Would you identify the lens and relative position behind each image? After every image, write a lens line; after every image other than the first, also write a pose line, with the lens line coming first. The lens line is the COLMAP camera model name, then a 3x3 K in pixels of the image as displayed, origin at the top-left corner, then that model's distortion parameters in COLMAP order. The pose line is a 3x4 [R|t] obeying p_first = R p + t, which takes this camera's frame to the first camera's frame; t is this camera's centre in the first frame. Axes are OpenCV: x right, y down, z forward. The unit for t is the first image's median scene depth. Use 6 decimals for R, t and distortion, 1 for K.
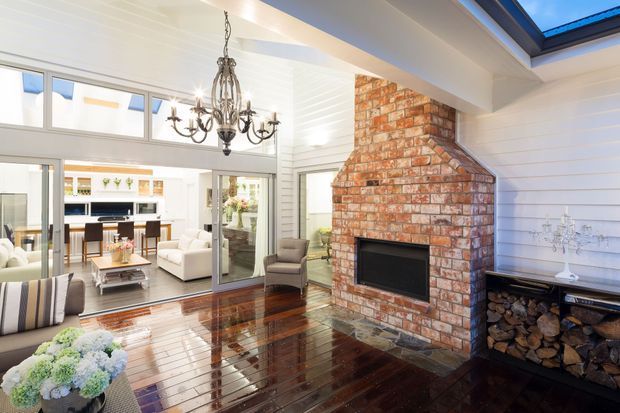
lens RADIAL K [[305.6, 0, 310.6], [0, 305.6, 200.2], [0, 0, 1]] dist [-0.000172, -0.000684]
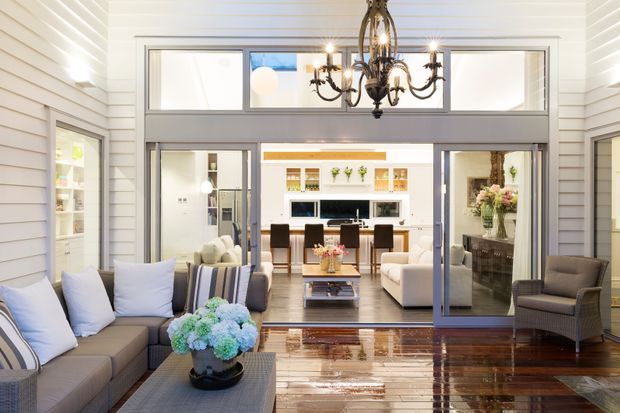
lens RADIAL K [[534.1, 0, 310.0], [0, 534.1, 206.5], [0, 0, 1]] dist [-0.005695, -0.001521]
pose [[0.764764, 0.000216, -0.644311, 0.171153], [0.001227, 0.999998, 0.001792, 0.027623], [0.644309, -0.002161, 0.764762, -0.052719]]
